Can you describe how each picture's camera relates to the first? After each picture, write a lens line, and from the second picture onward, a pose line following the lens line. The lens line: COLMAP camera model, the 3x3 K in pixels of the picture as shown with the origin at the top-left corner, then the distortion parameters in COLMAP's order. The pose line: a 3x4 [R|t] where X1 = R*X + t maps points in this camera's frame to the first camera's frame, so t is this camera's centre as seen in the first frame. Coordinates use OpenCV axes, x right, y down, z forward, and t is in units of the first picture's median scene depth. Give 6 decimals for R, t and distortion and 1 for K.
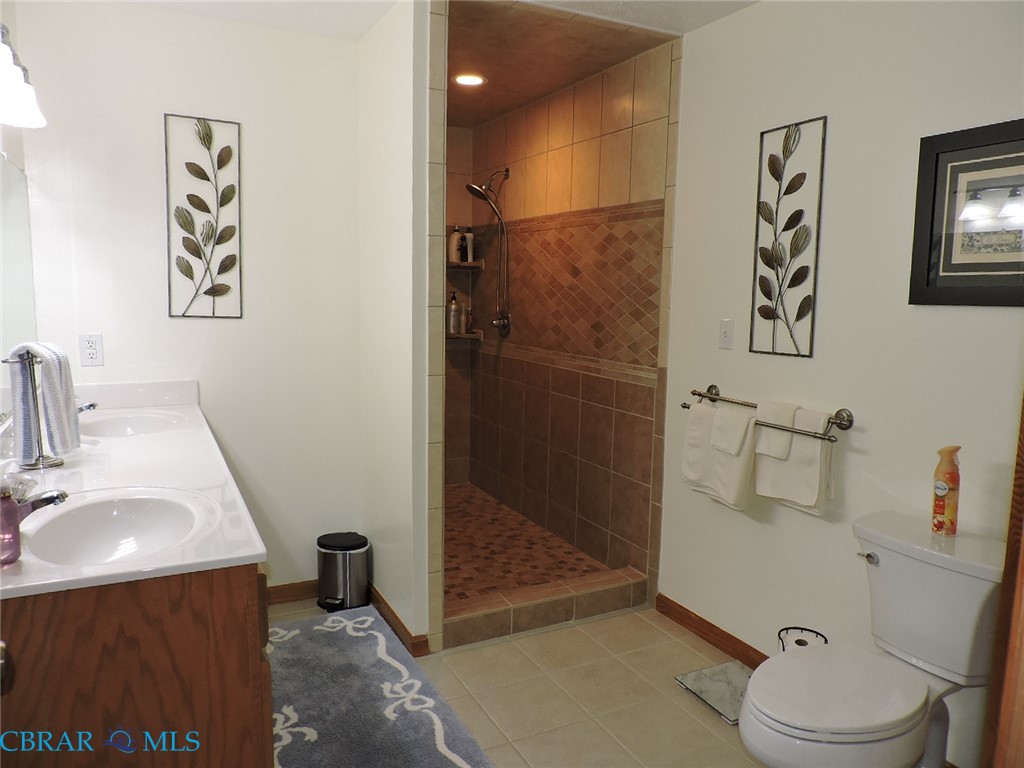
lens RADIAL K [[727.2, 0, 513.0], [0, 727.2, 382.2], [0, 0, 1]] dist [-0.025501, 0.008037]
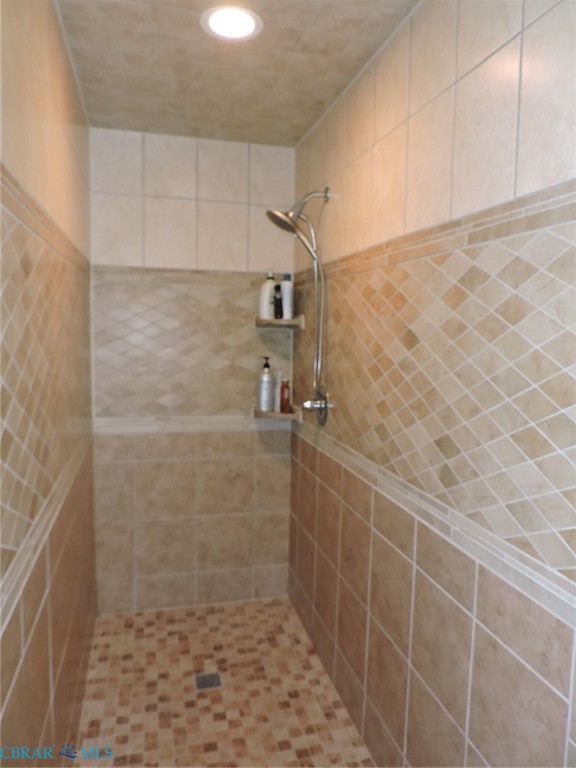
lens RADIAL K [[545.4, 0, 287.5], [0, 545.4, 384.6], [0, 0, 1]] dist [-0.025501, 0.008037]
pose [[0.976095, 0.021801, -0.216248, 0.078206], [-0.029299, 0.999073, -0.031527, -0.091947], [0.215360, 0.037109, 0.975829, 0.519155]]
